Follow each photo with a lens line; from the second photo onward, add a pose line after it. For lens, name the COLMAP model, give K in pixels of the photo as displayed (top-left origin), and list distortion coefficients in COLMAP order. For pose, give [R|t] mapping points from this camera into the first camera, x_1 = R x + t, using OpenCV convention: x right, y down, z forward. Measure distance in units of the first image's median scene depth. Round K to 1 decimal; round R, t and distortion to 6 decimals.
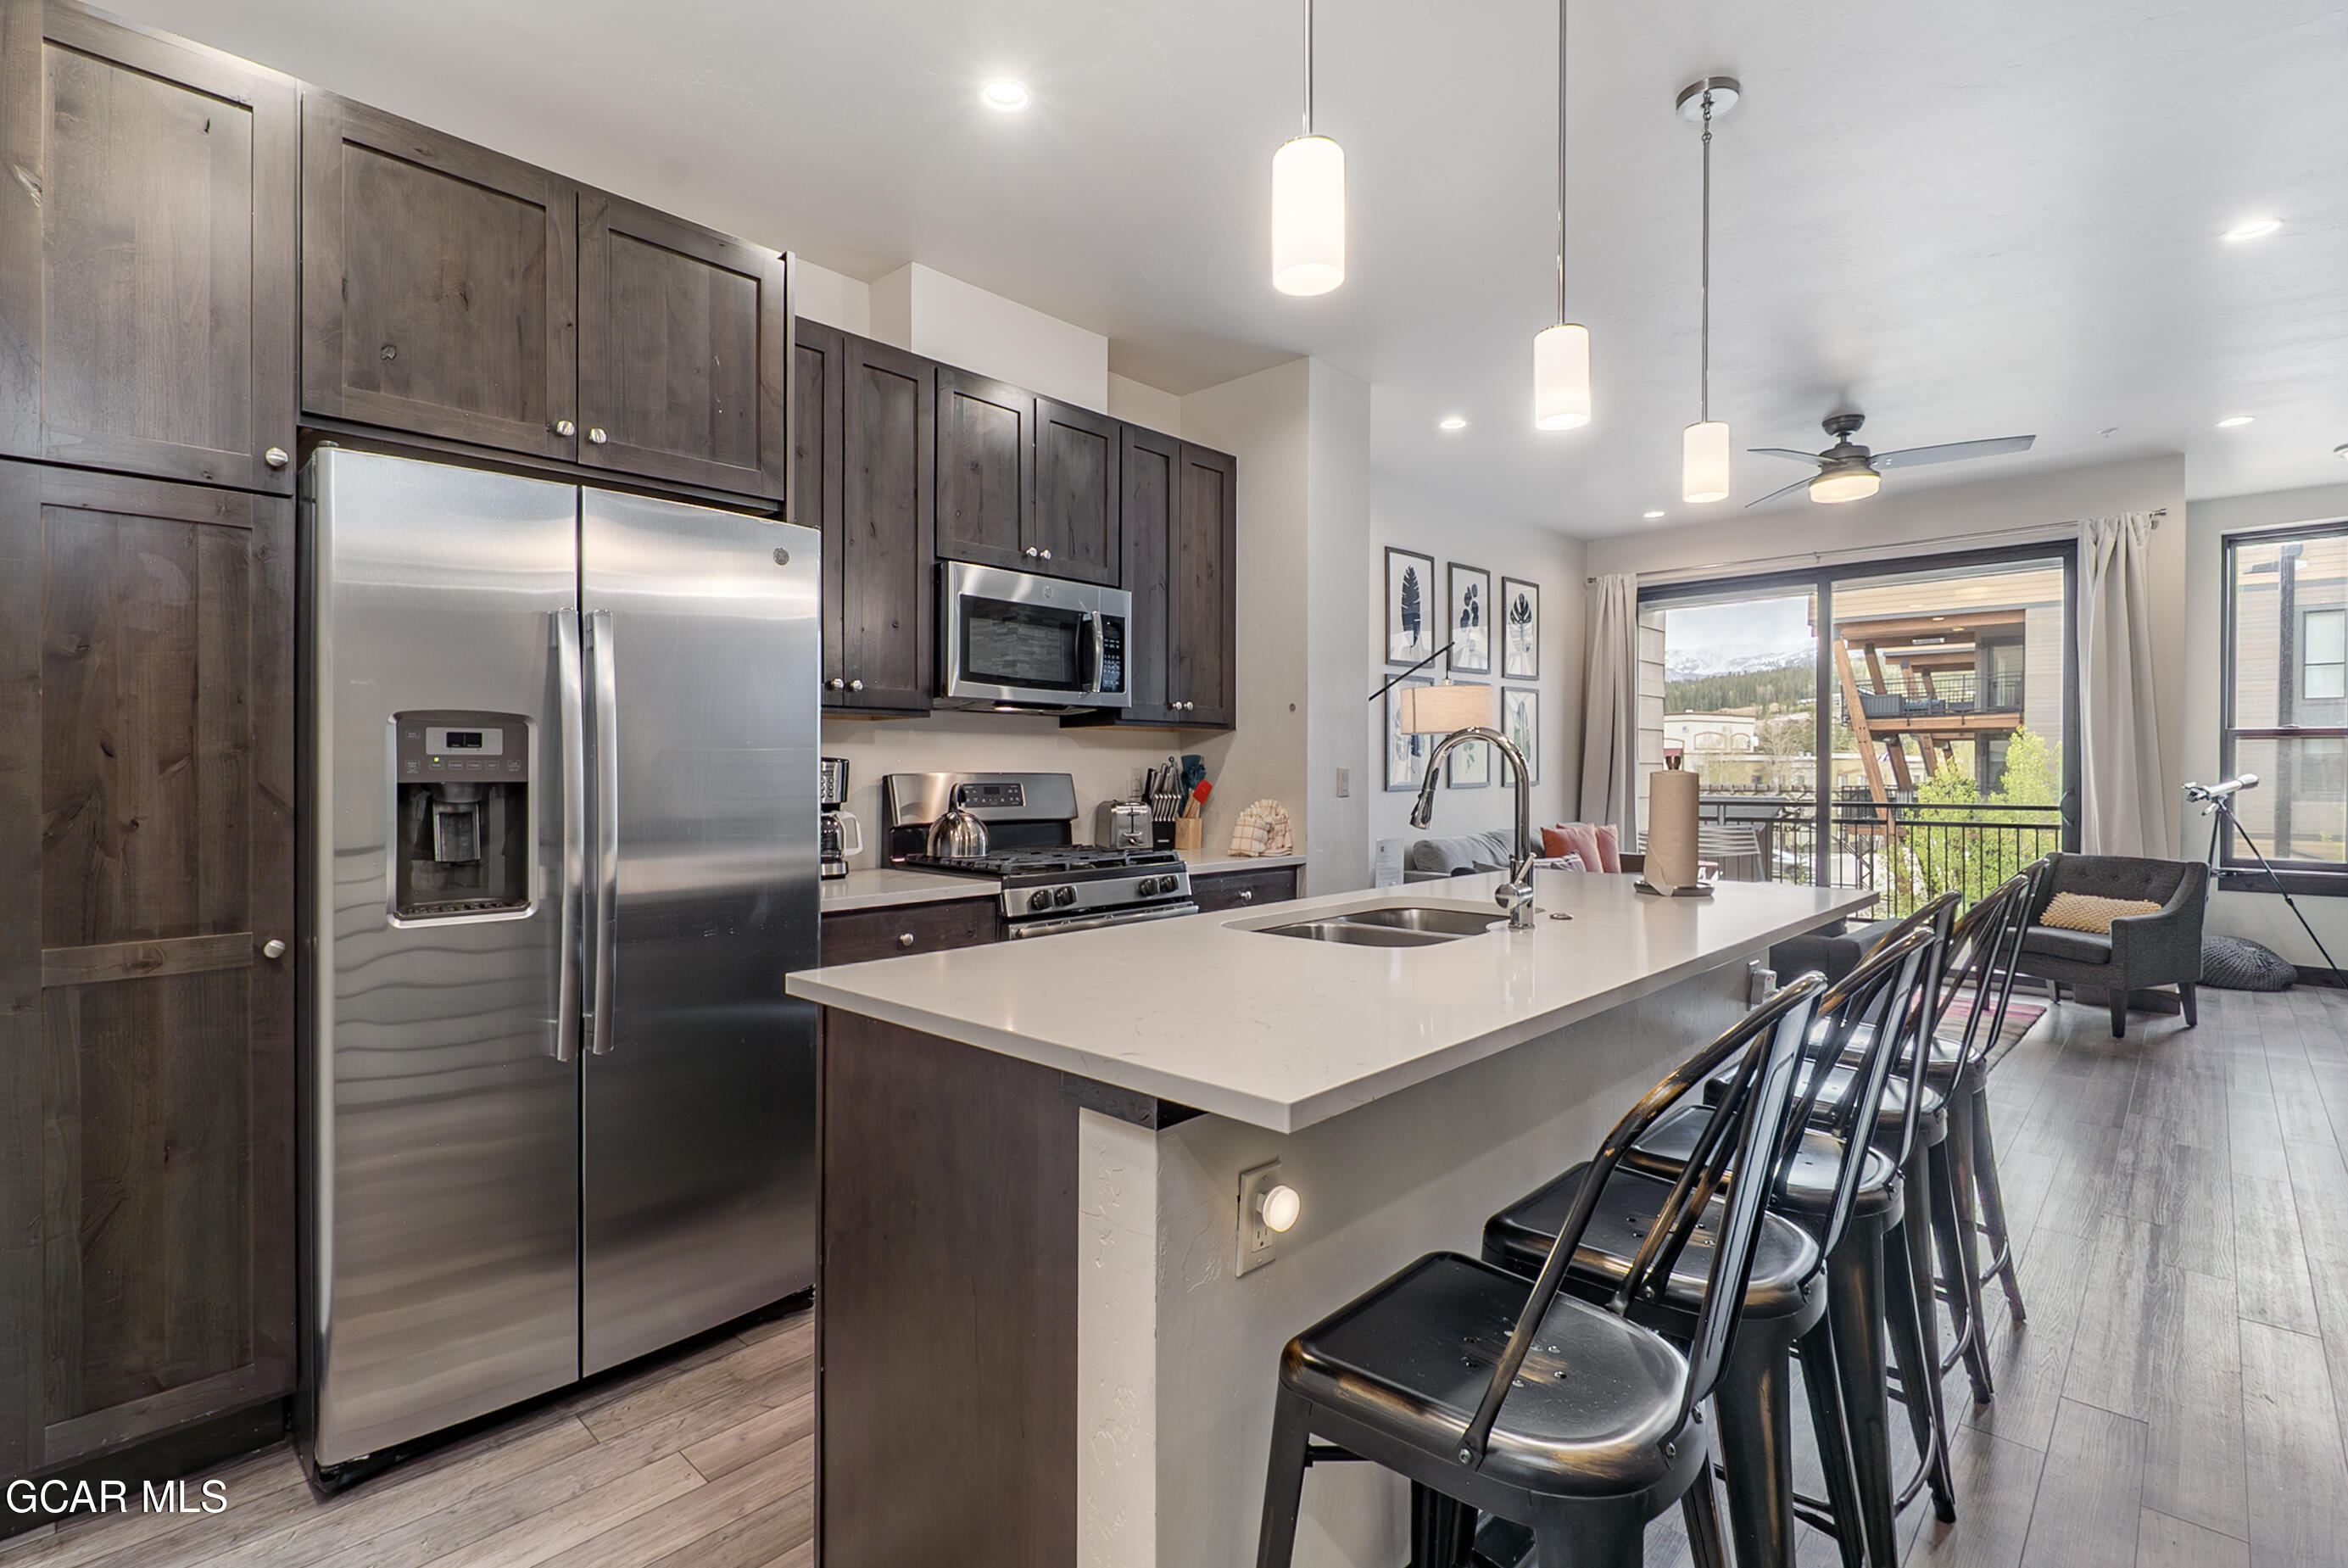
lens RADIAL K [[1122.4, 0, 1174.9], [0, 1122.4, 770.2], [0, 0, 1]] dist [-0.000912, 0.000029]
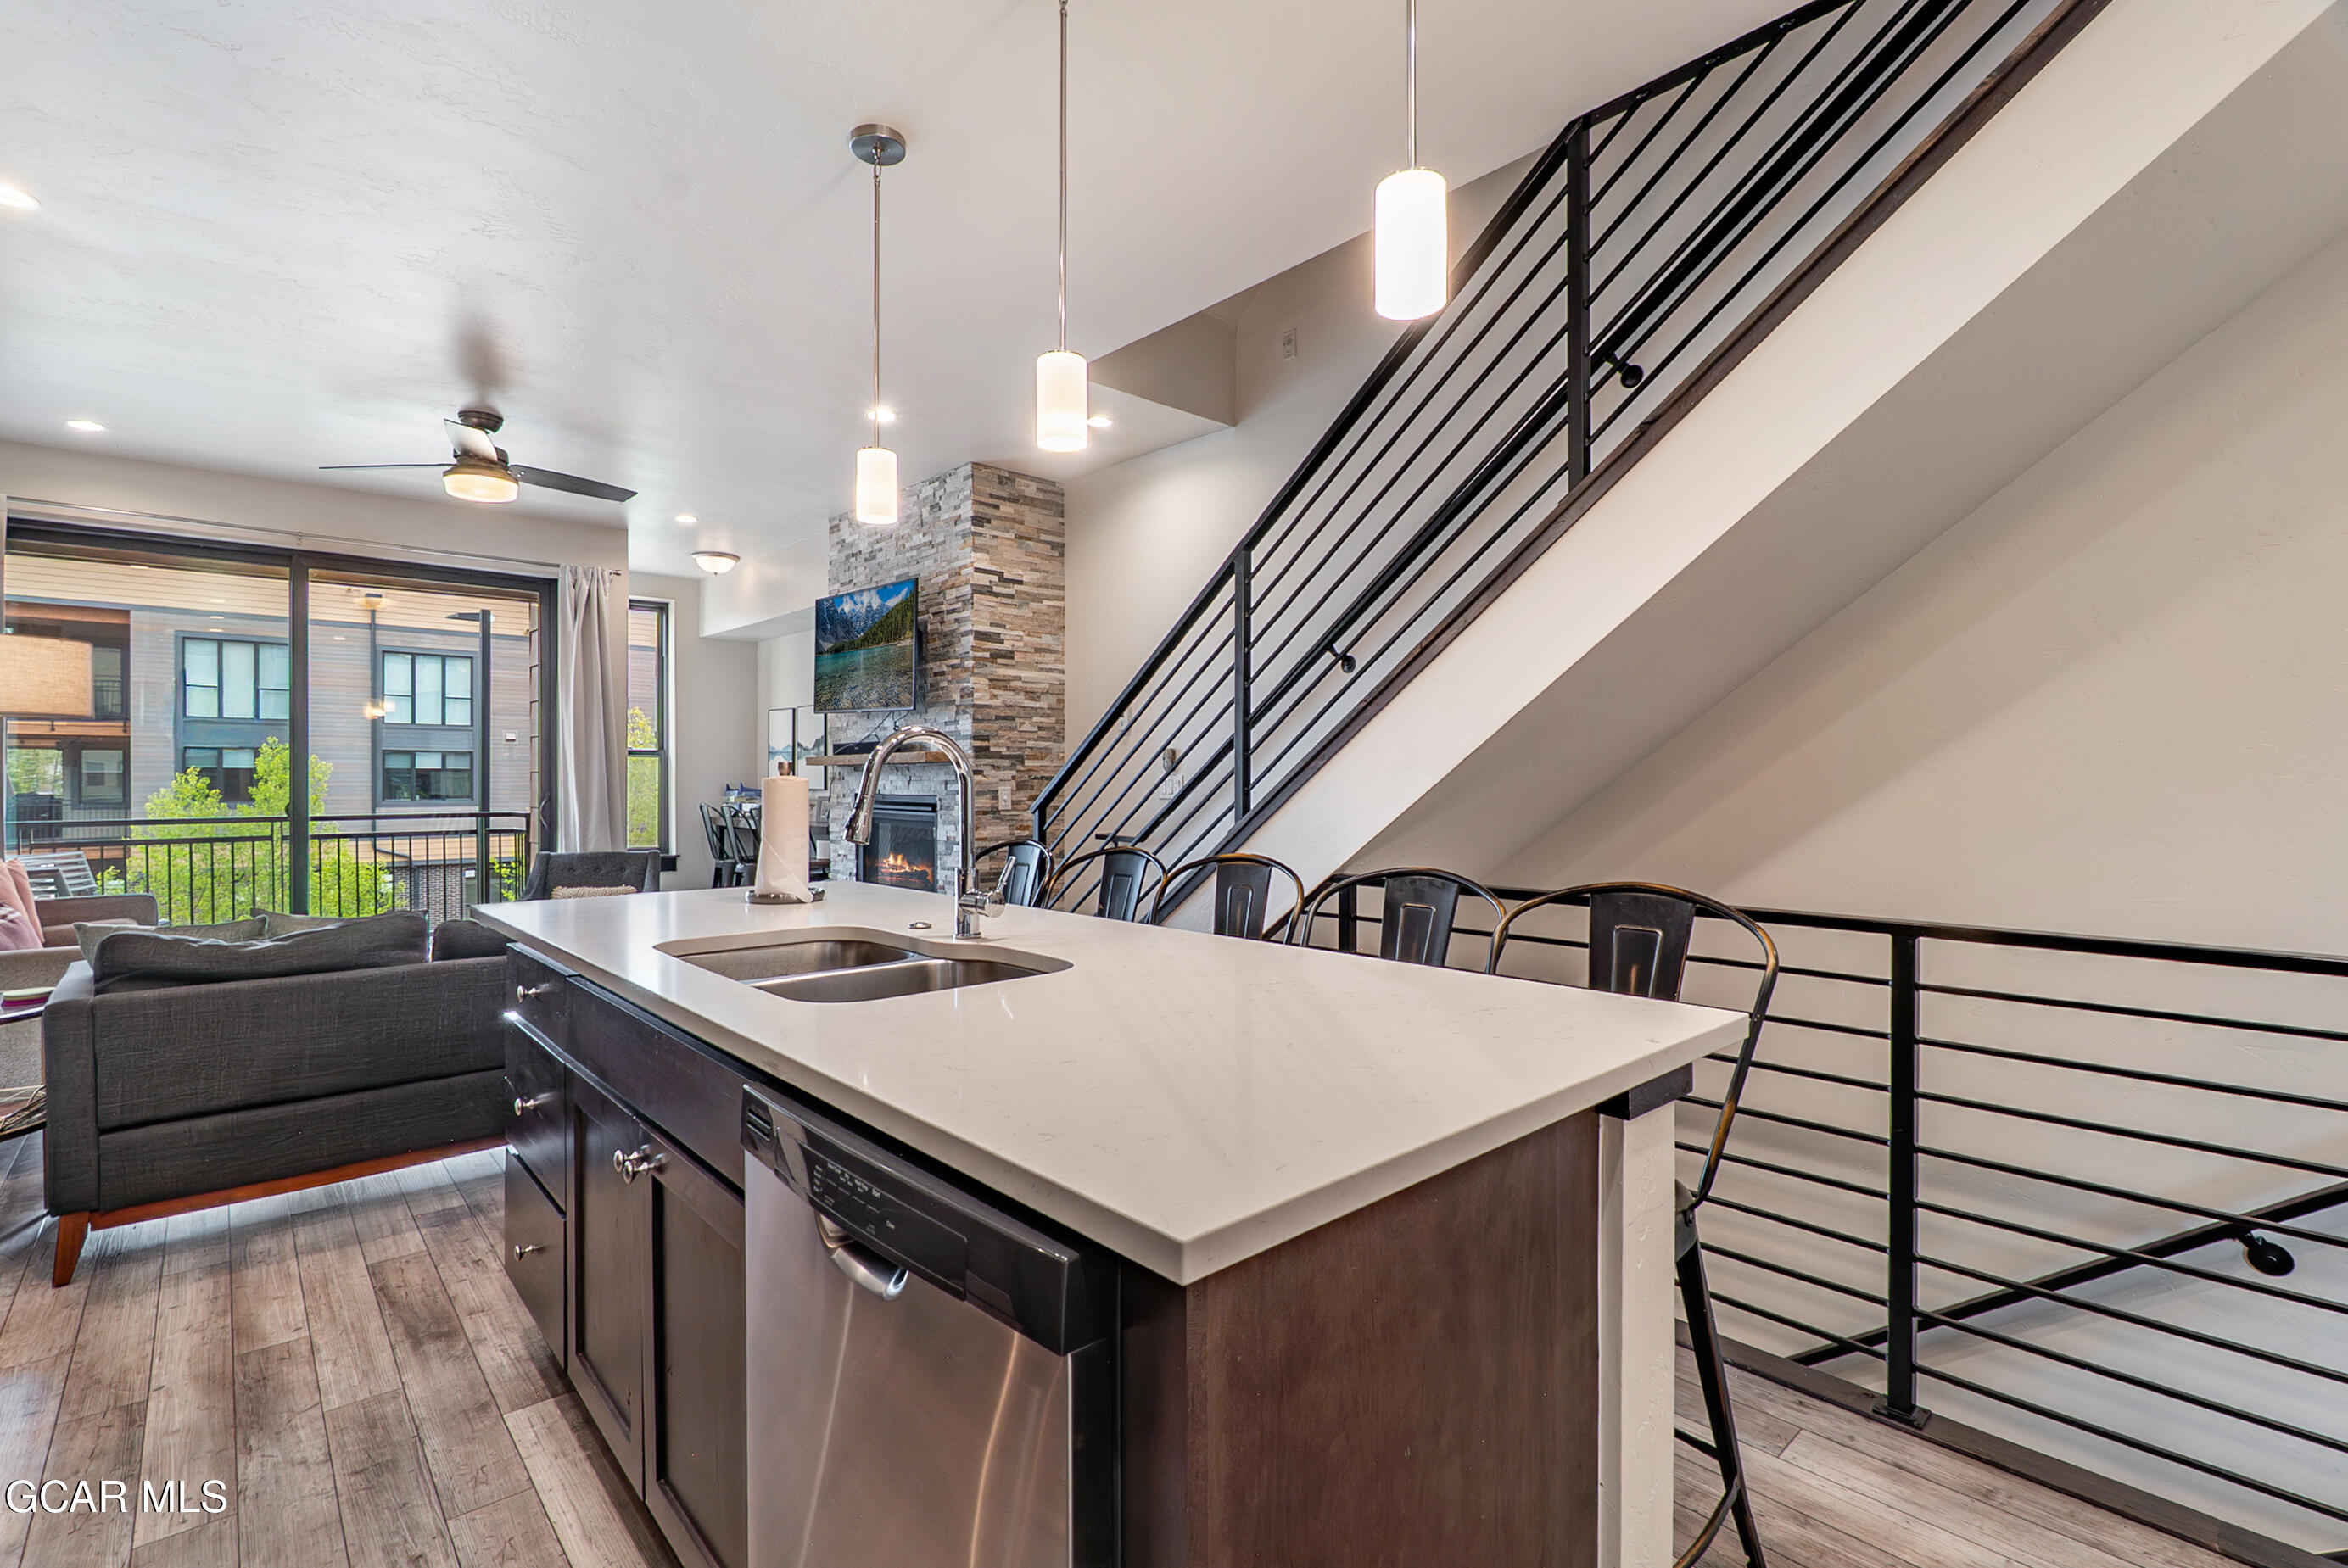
lens RADIAL K [[1046.8, 0, 1174.0], [0, 1046.8, 795.2], [0, 0, 1]] dist [-0.000120, -0.000029]
pose [[0.092980, -0.011534, 0.995601, -0.183635], [-0.000107, 0.999933, 0.011594, 0.002140], [-0.995668, -0.001184, 0.092973, 0.233365]]
